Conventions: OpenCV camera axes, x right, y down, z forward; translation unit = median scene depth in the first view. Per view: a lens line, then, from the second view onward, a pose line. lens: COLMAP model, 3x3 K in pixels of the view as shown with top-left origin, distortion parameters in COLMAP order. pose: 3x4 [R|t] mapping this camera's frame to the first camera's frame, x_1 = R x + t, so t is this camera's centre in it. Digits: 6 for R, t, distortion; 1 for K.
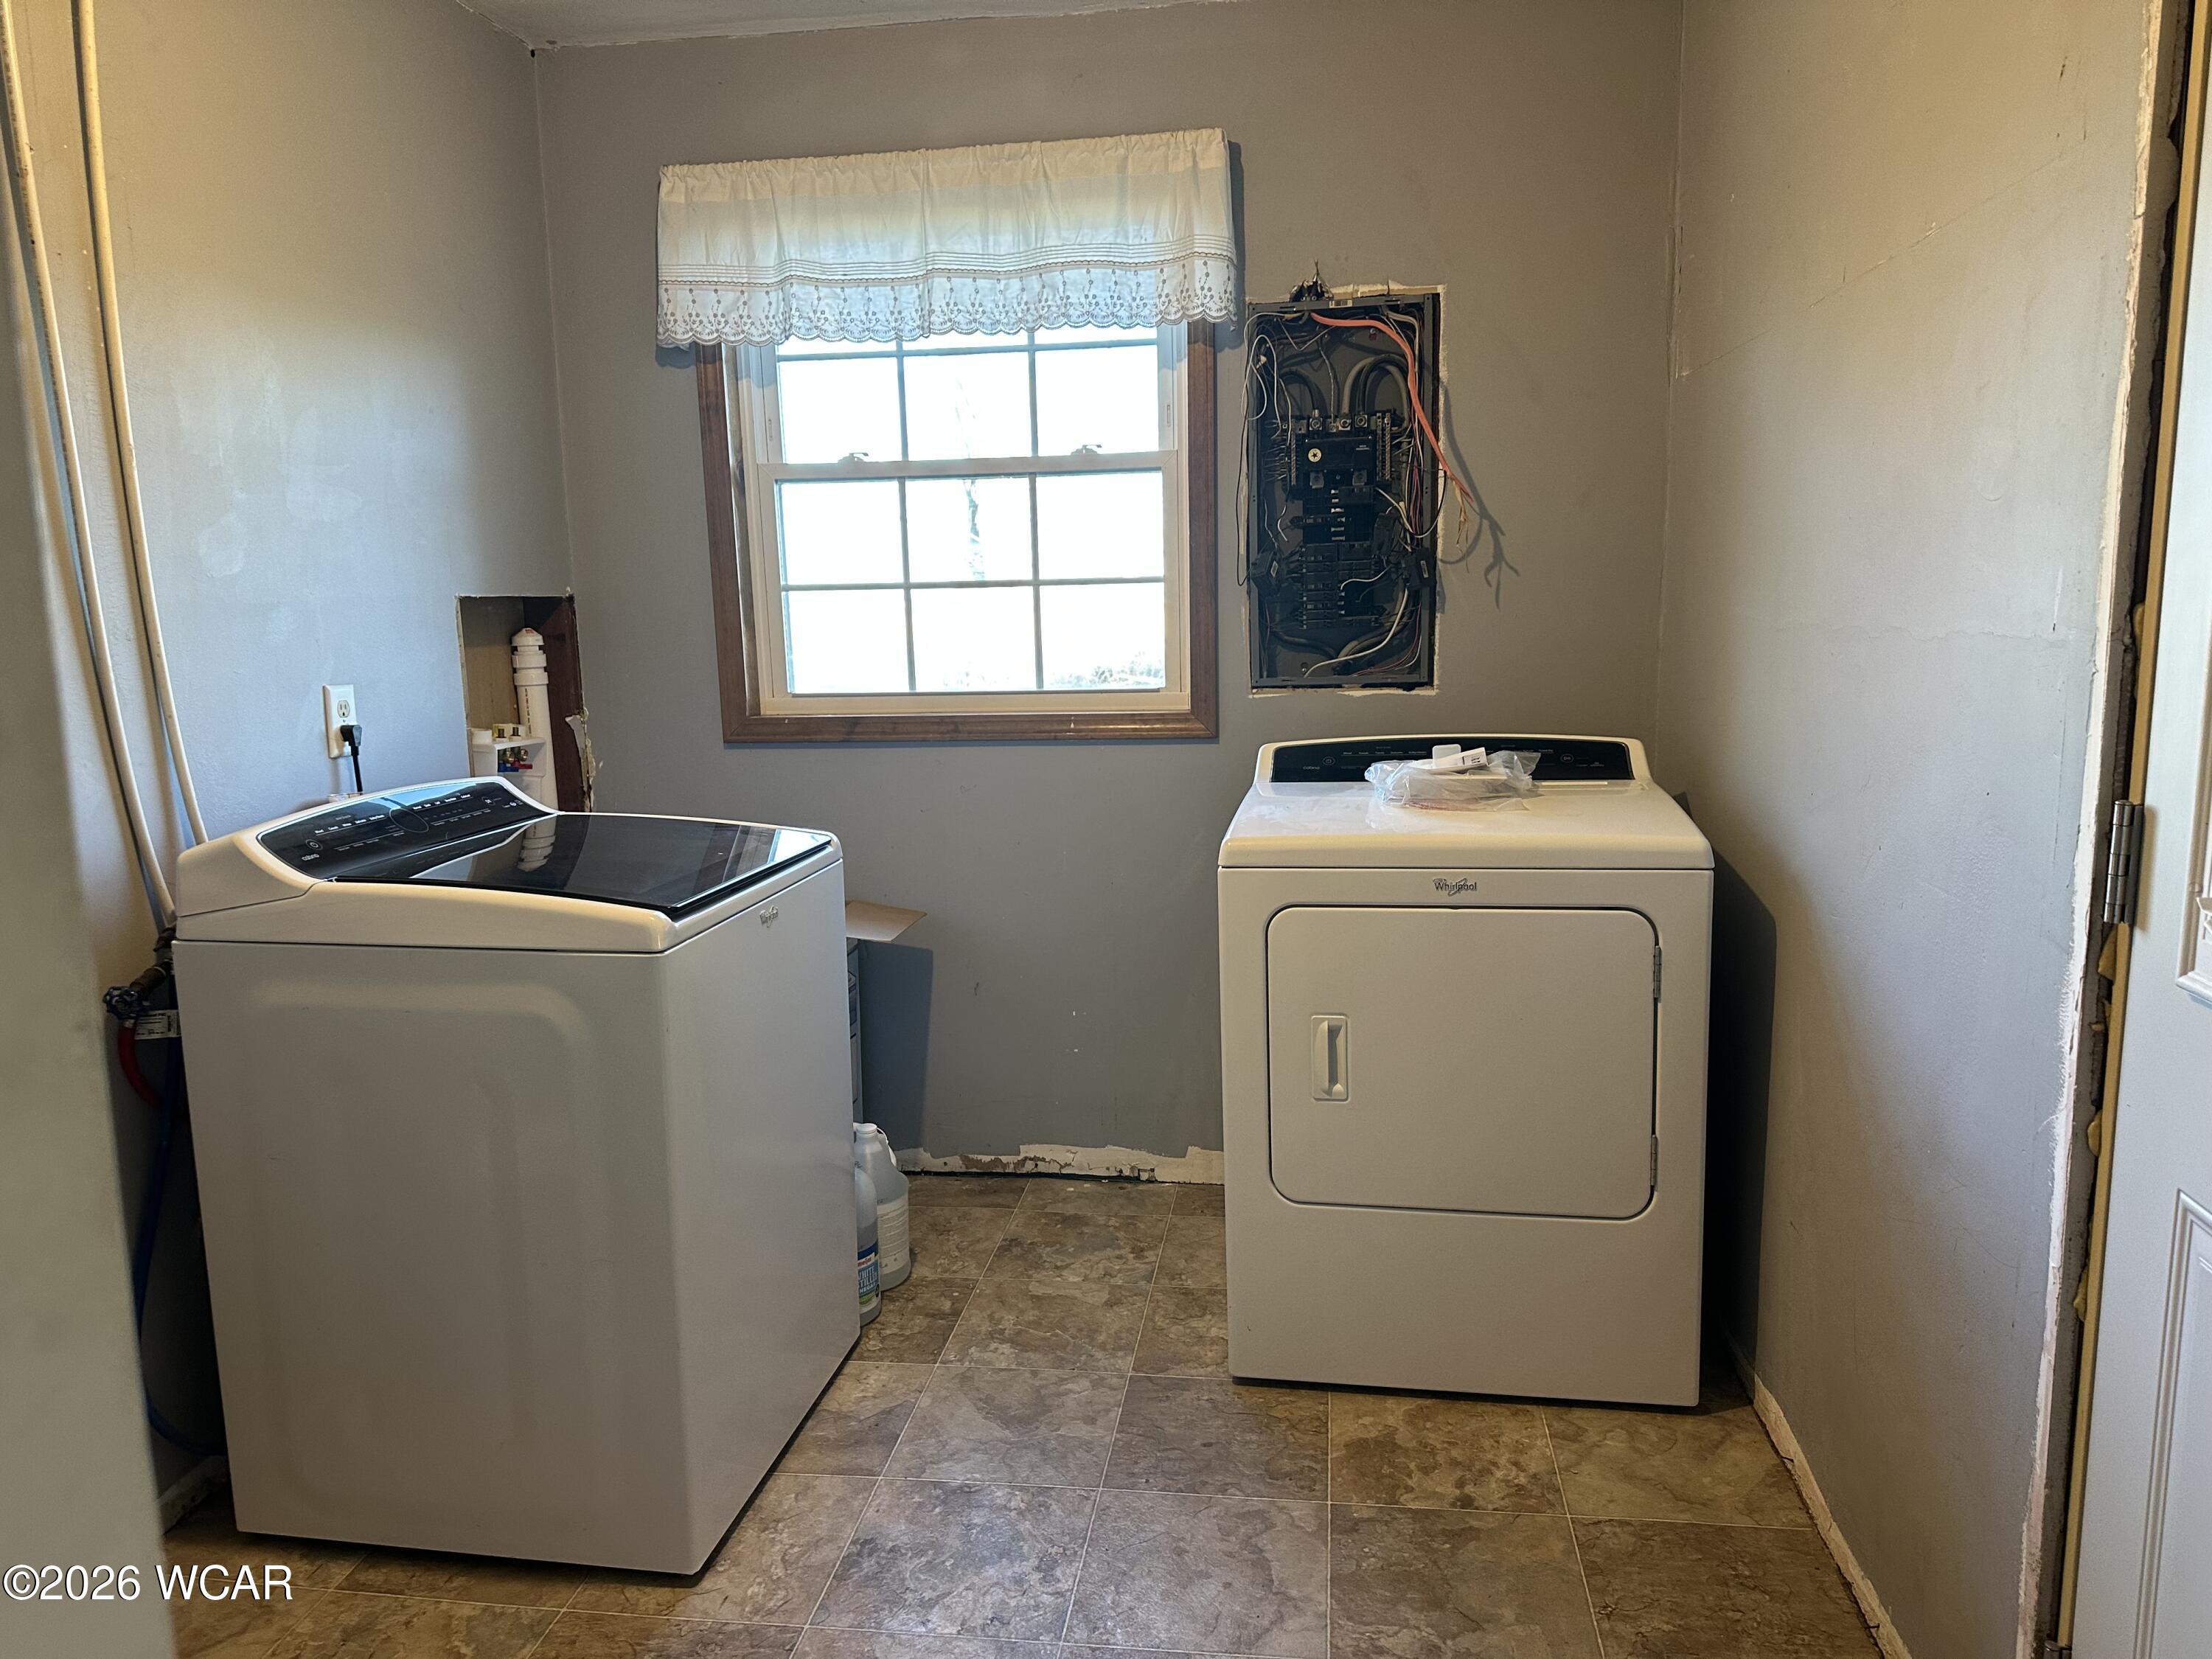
lens RADIAL K [[1545.9, 0, 1106.0], [0, 1545.9, 829.5], [0, 0, 1]] dist [-0.002498, -0.000852]
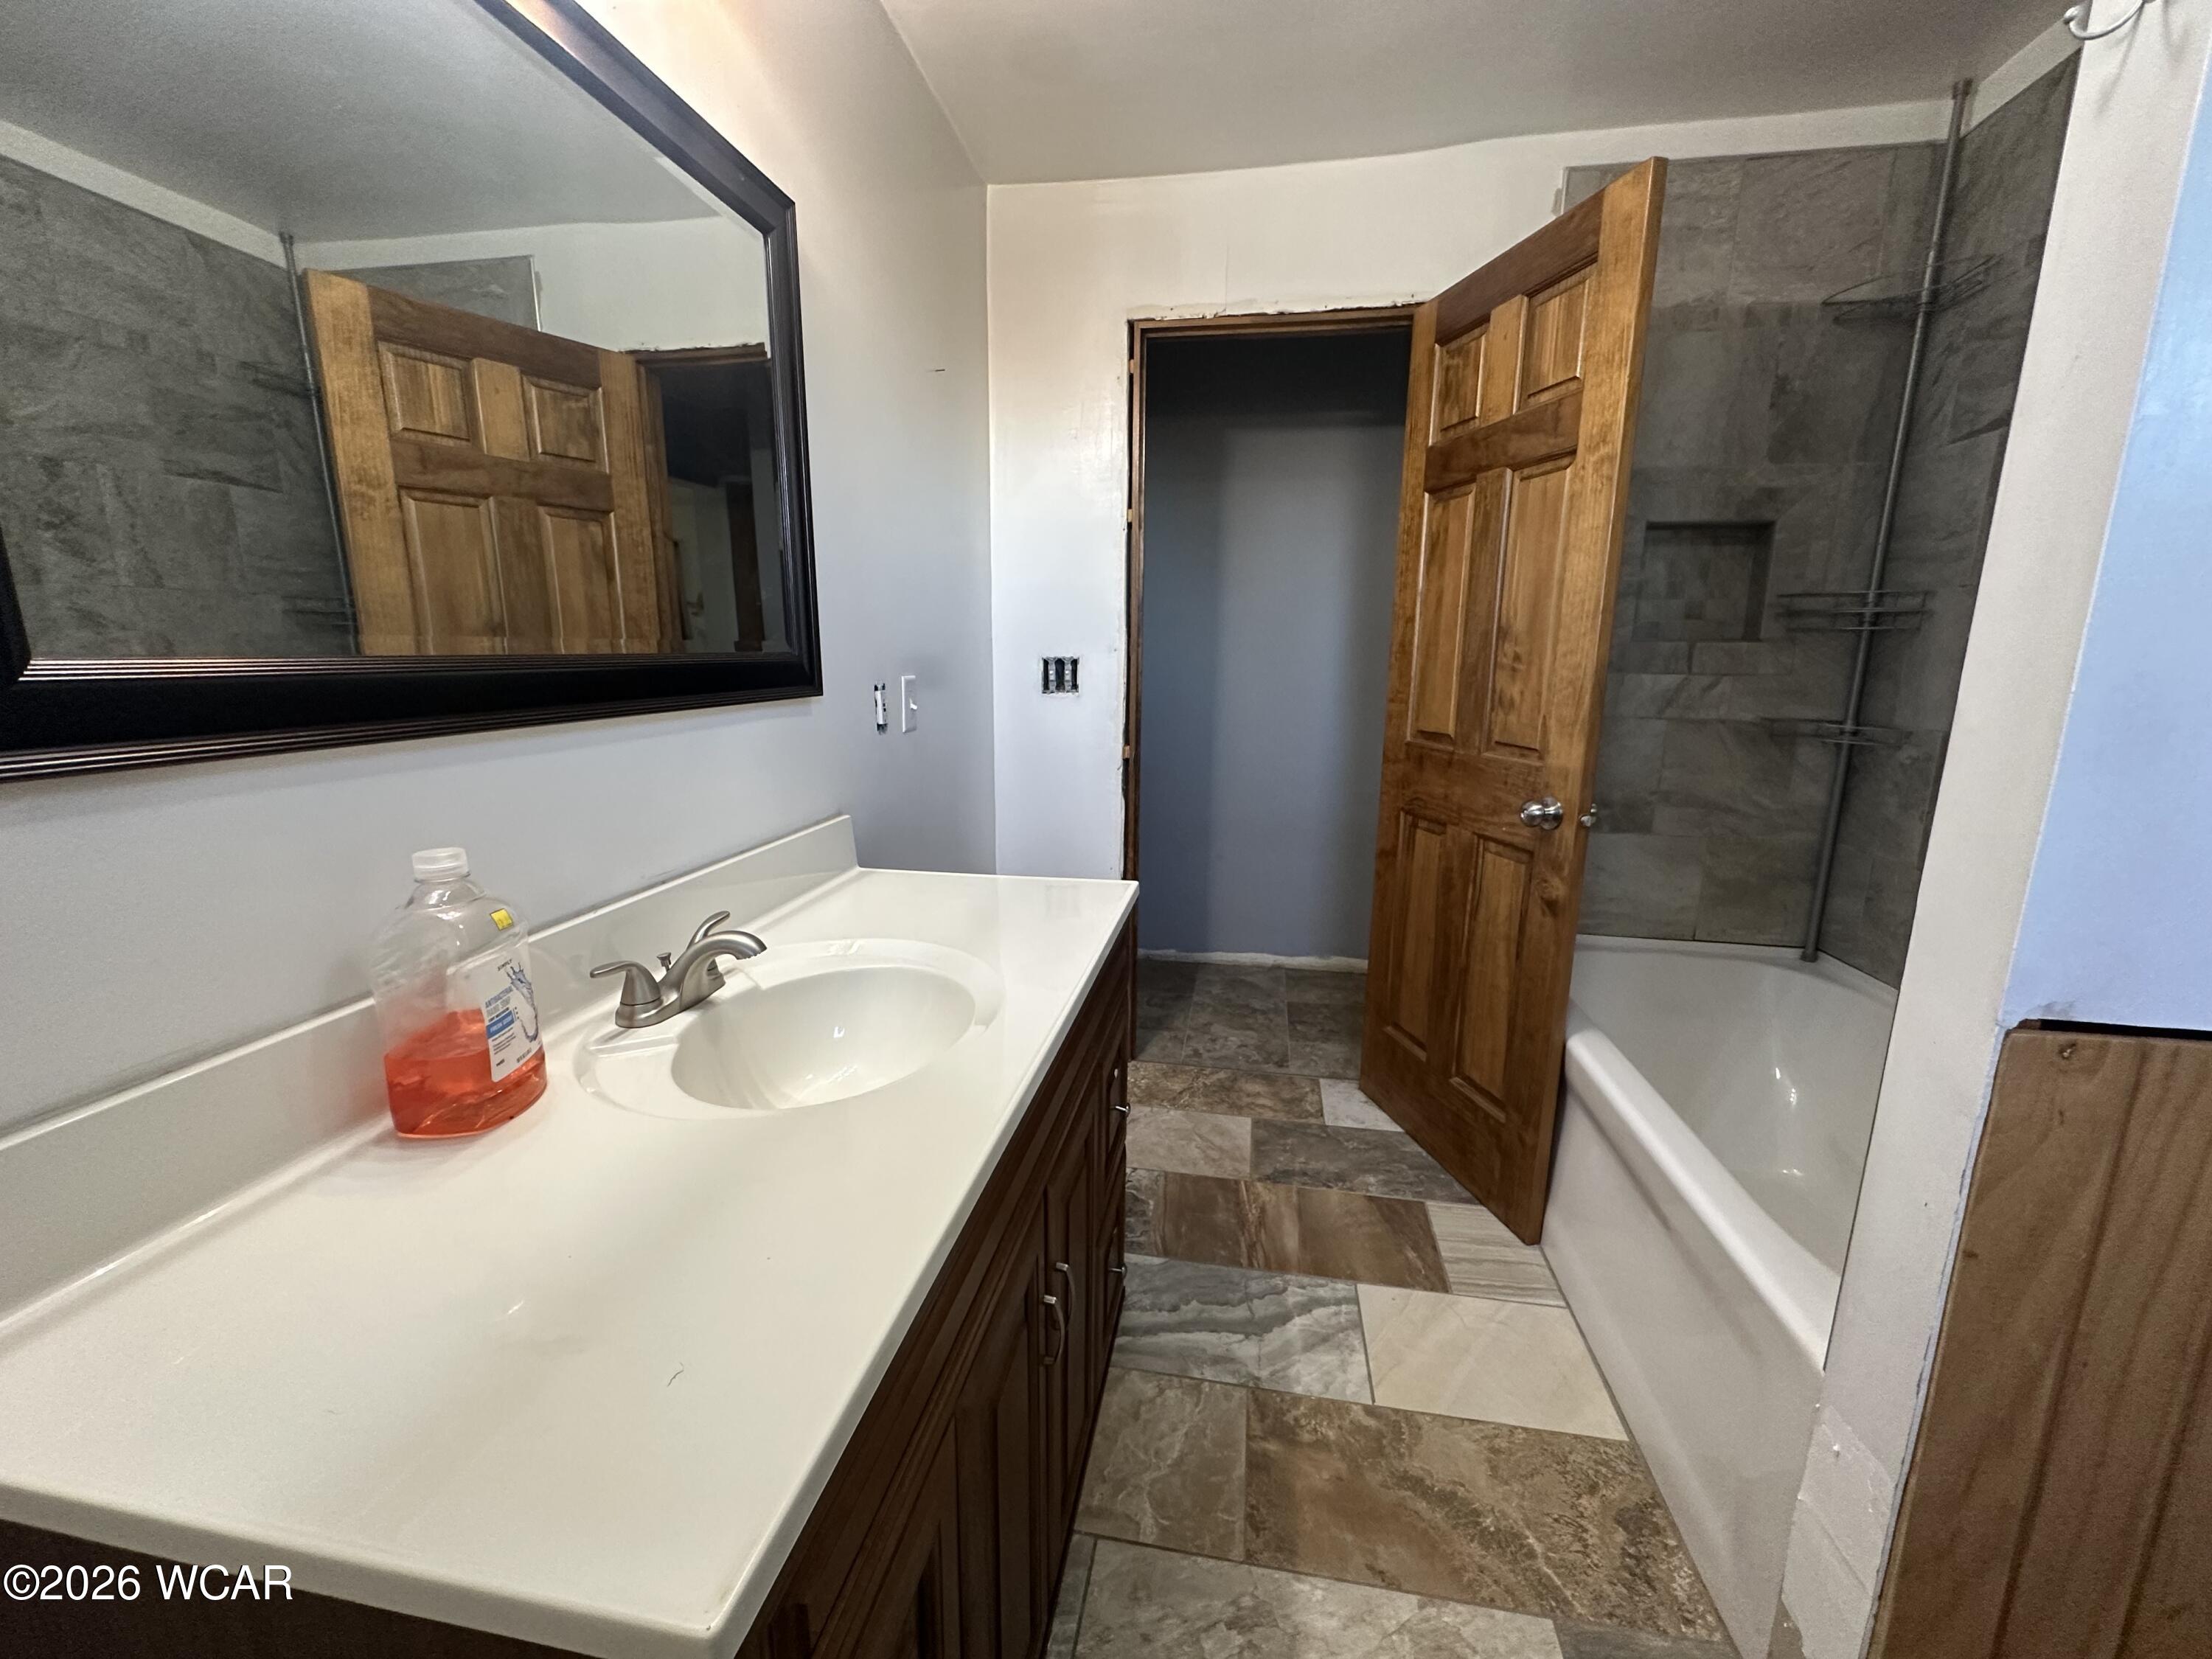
lens RADIAL K [[890.9, 0, 1106.0], [0, 890.9, 829.5], [0, 0, 1]] dist [0.001565, -0.001223]
pose [[-0.999380, 0.016168, 0.031275, 0.087624], [0.026408, 0.931734, 0.362180, -0.293956], [-0.023285, 0.362782, -0.931583, 1.891106]]
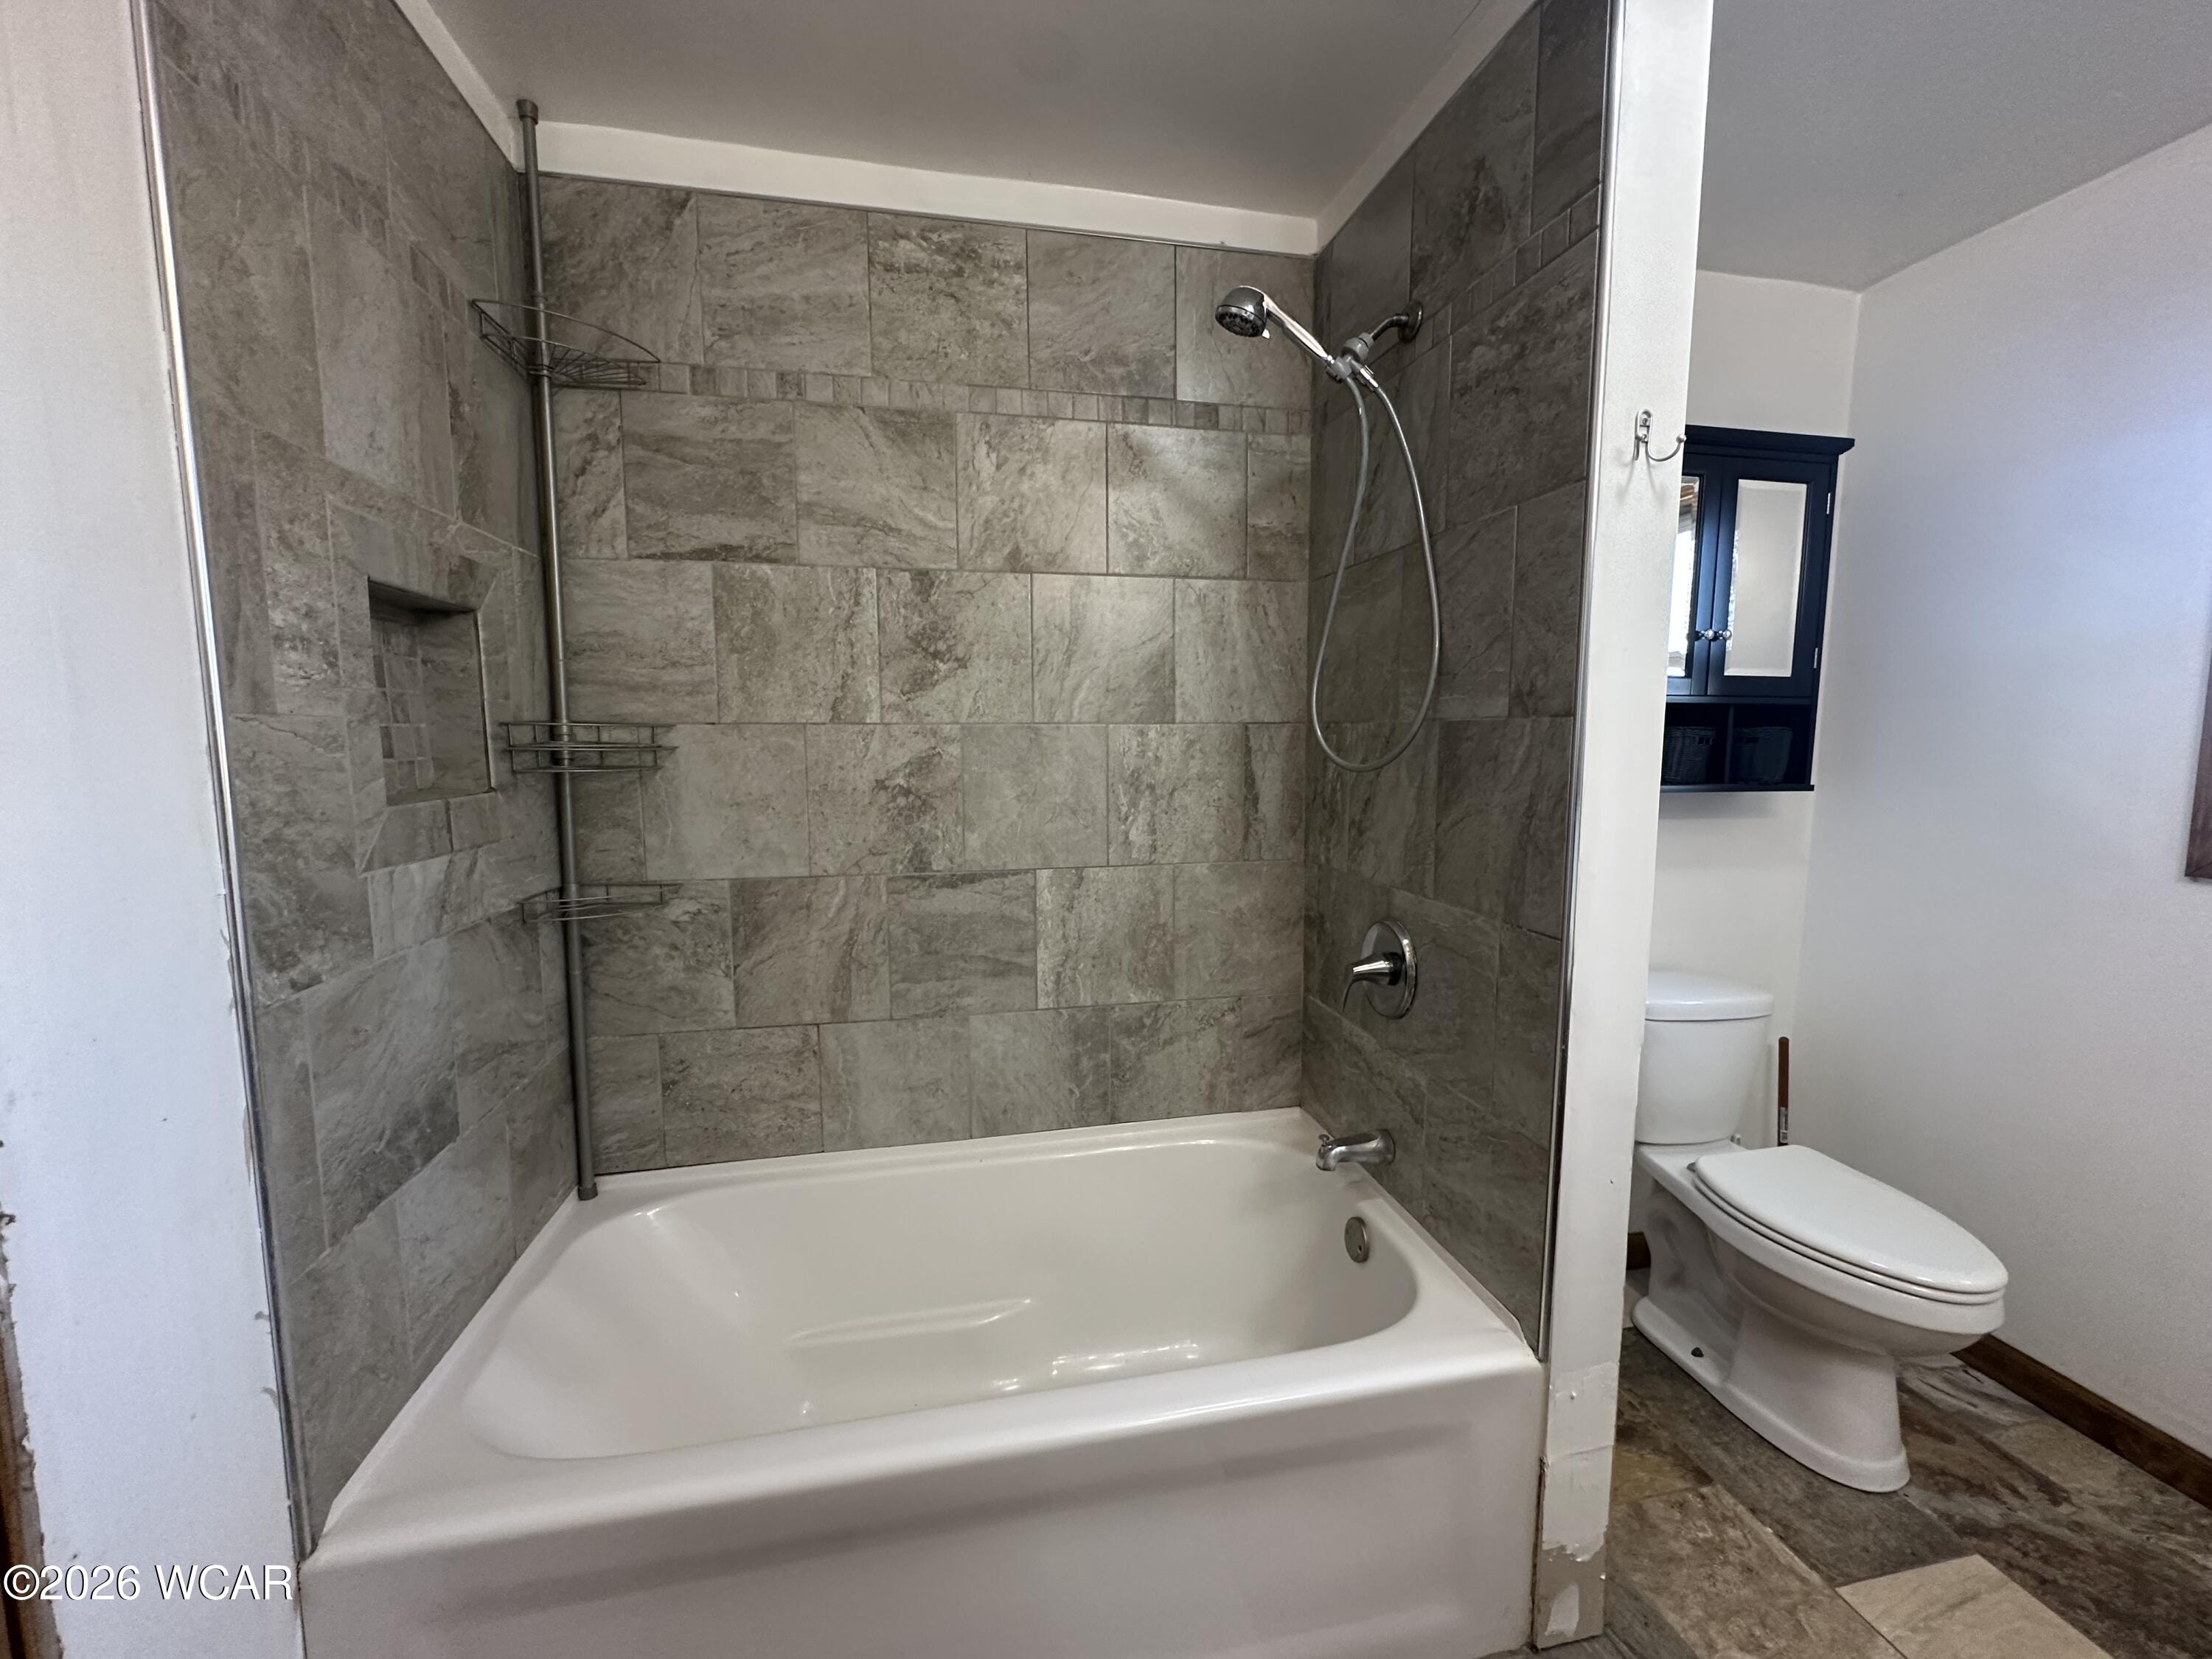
lens RADIAL K [[886.4, 0, 1106.0], [0, 886.4, 829.5], [0, 0, 1]] dist [-0.000257, 0.000222]
pose [[0.339179, 0.129952, -0.931703, 0.132007], [-0.173257, 0.982100, 0.073909, -0.225817], [0.924629, 0.136356, 0.355623, 1.237787]]
